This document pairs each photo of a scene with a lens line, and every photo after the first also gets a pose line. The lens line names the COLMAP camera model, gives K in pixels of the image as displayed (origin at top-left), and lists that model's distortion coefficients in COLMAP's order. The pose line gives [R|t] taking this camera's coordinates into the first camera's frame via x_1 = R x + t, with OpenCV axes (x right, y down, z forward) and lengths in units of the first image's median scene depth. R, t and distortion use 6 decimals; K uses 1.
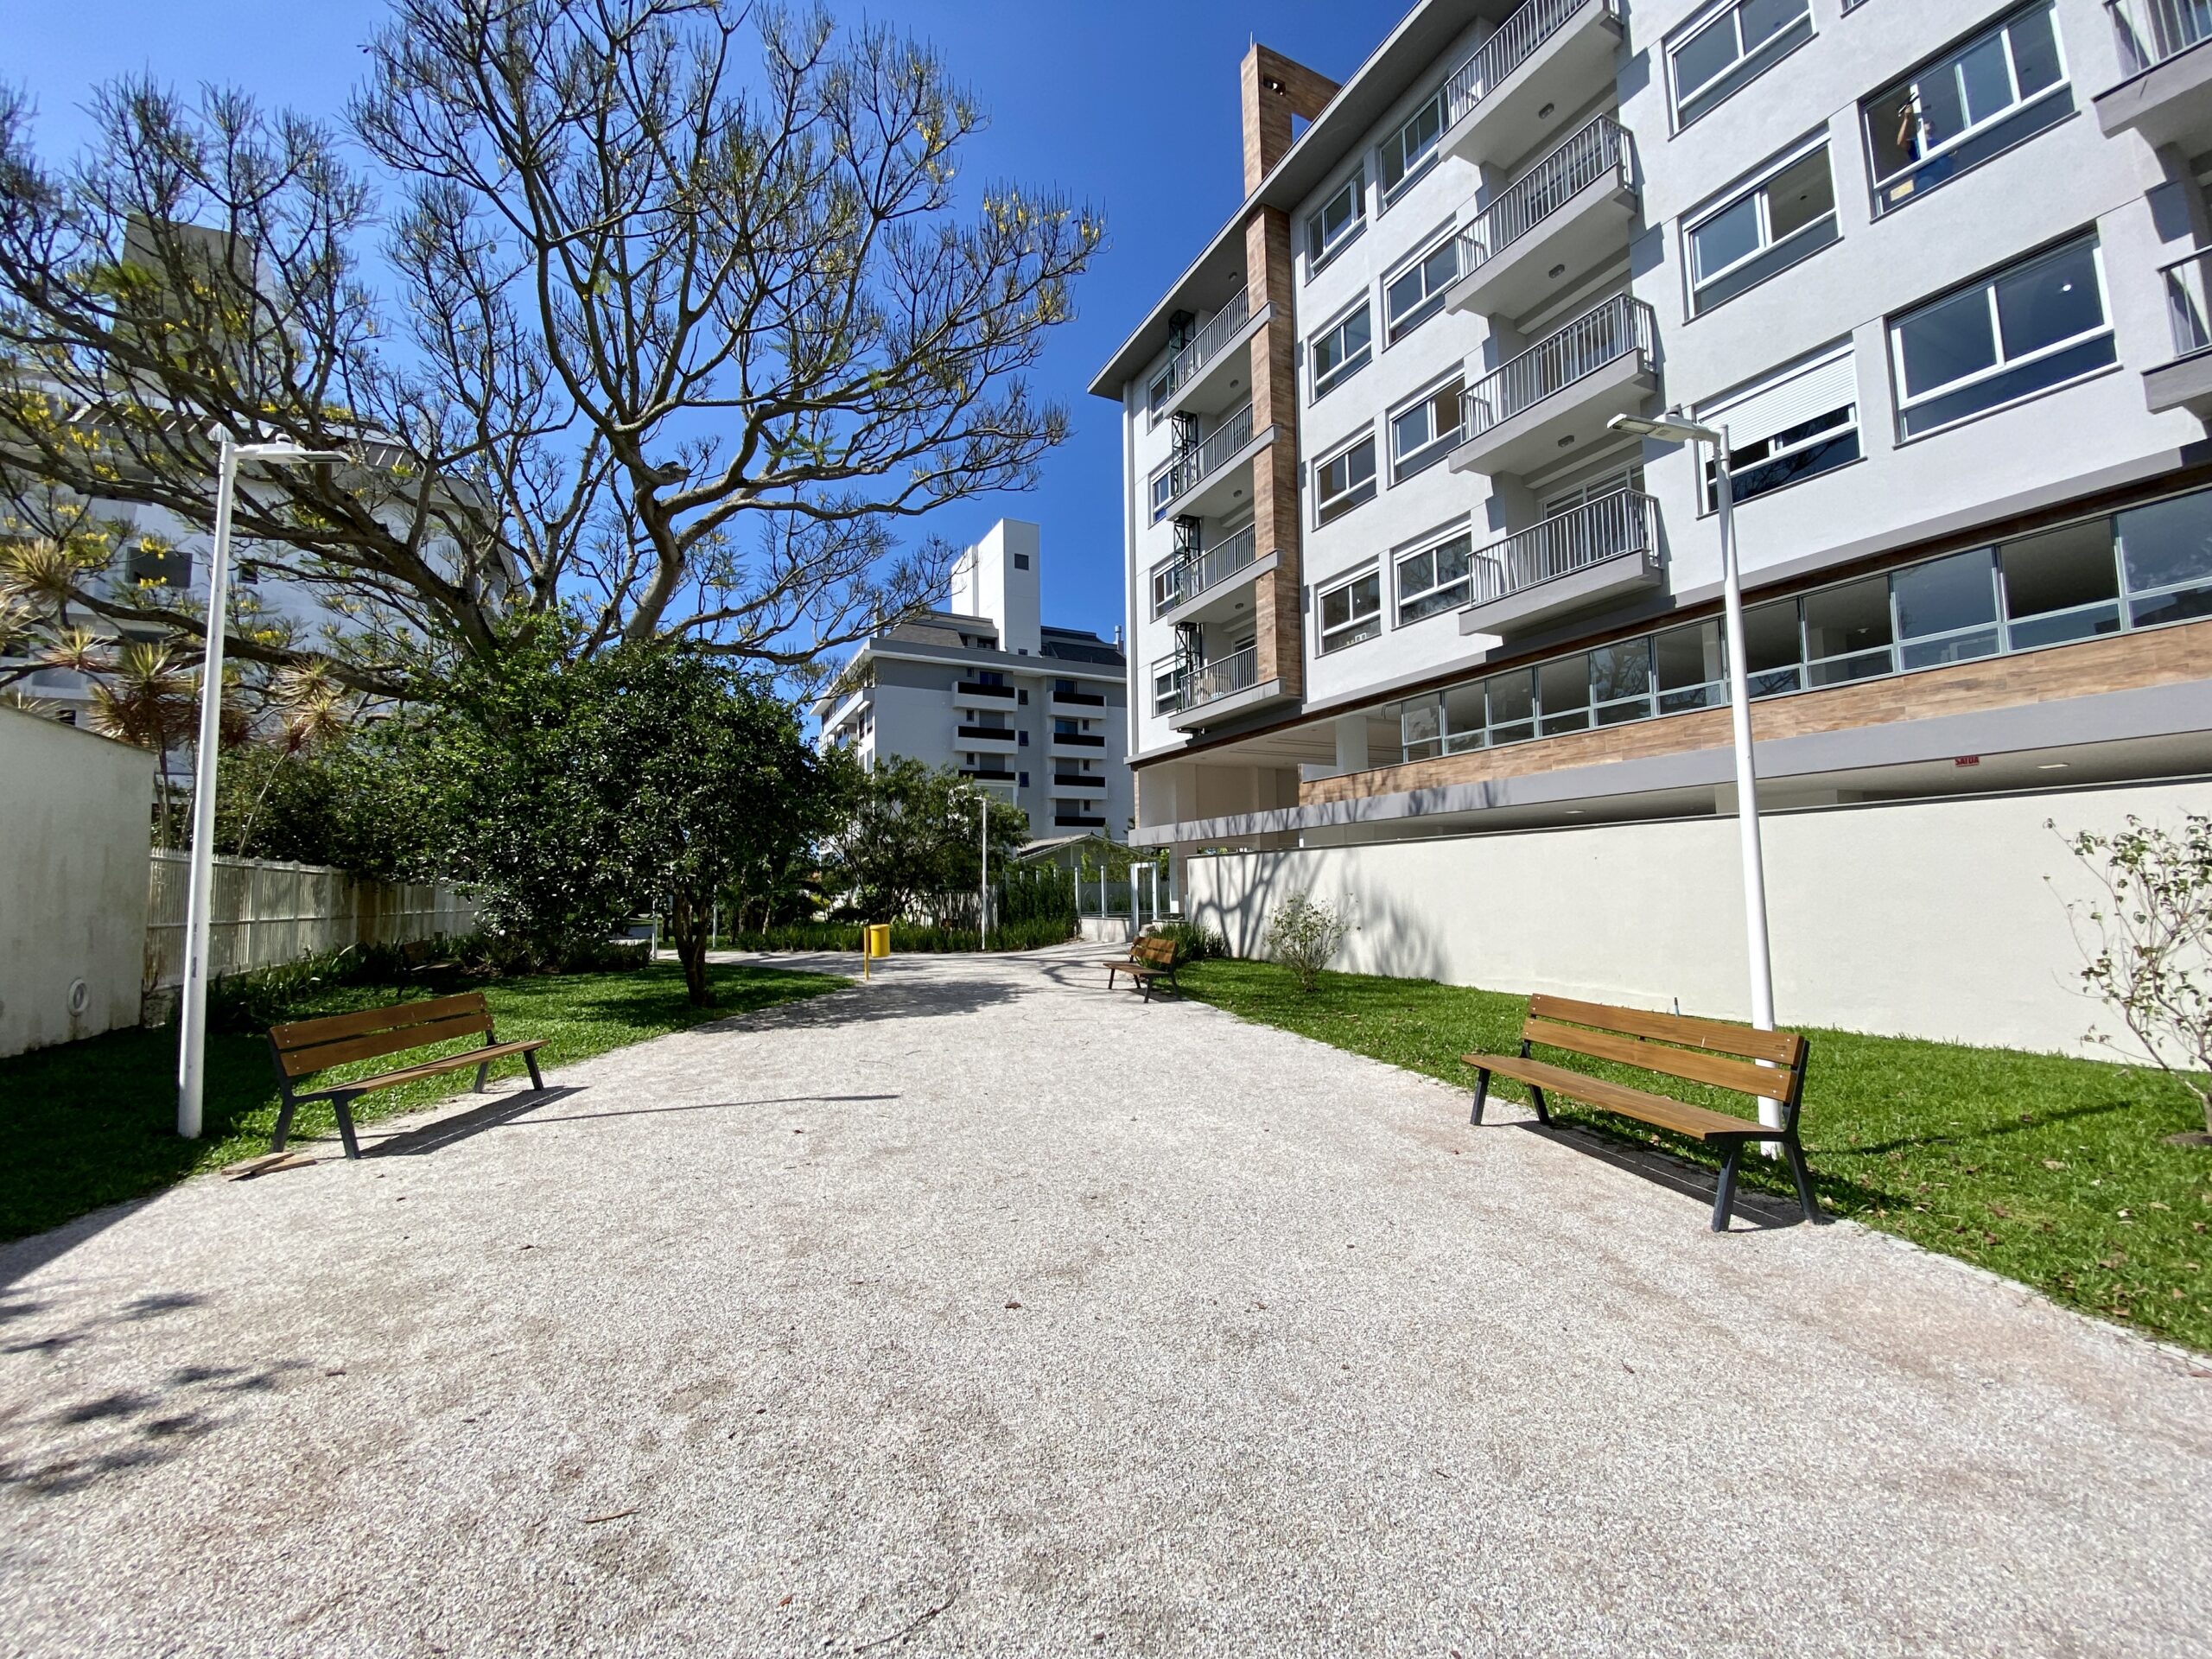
lens RADIAL K [[901.1, 0, 1110.0], [0, 901.1, 826.7], [0, 0, 1]] dist [-0.015338, -0.001138]
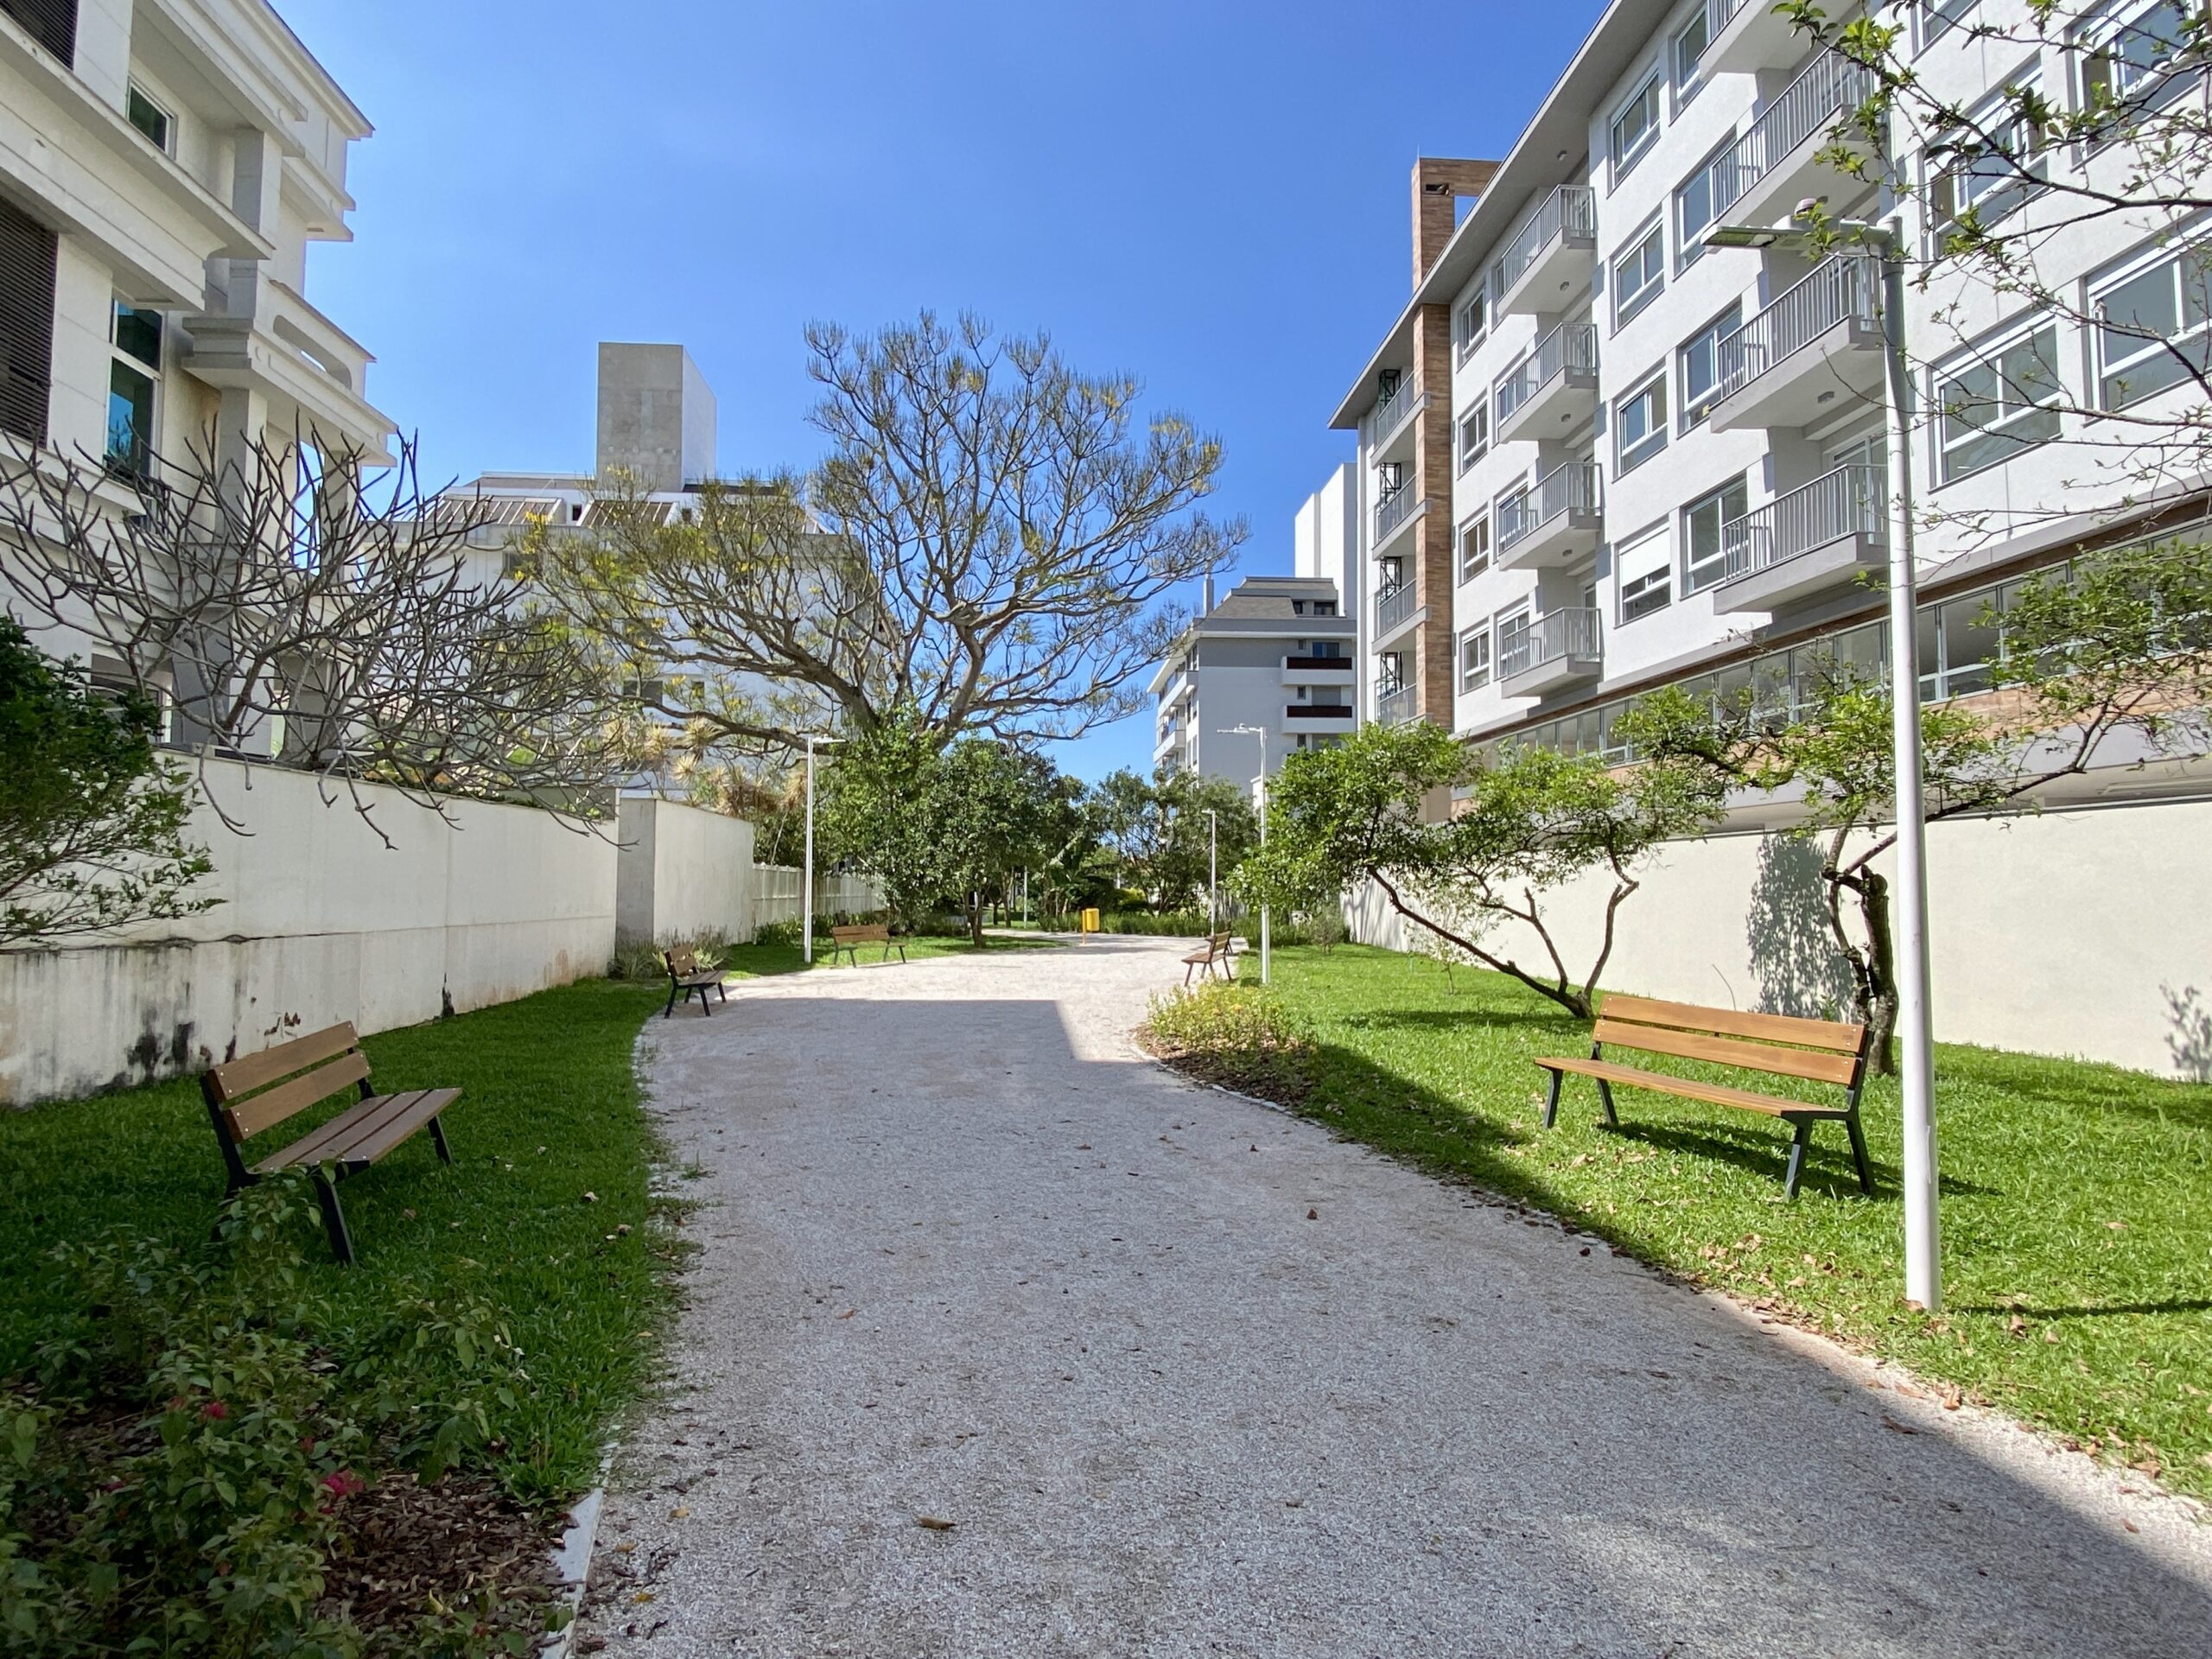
lens RADIAL K [[1175.5, 0, 1106.7], [0, 1175.5, 824.6], [0, 0, 1]] dist [0.000926, -0.000227]
pose [[0.922761, -0.003143, -0.385361, 0.395785], [0.013303, 0.999631, 0.023701, -0.059174], [0.385144, -0.026997, 0.922462, -0.619817]]
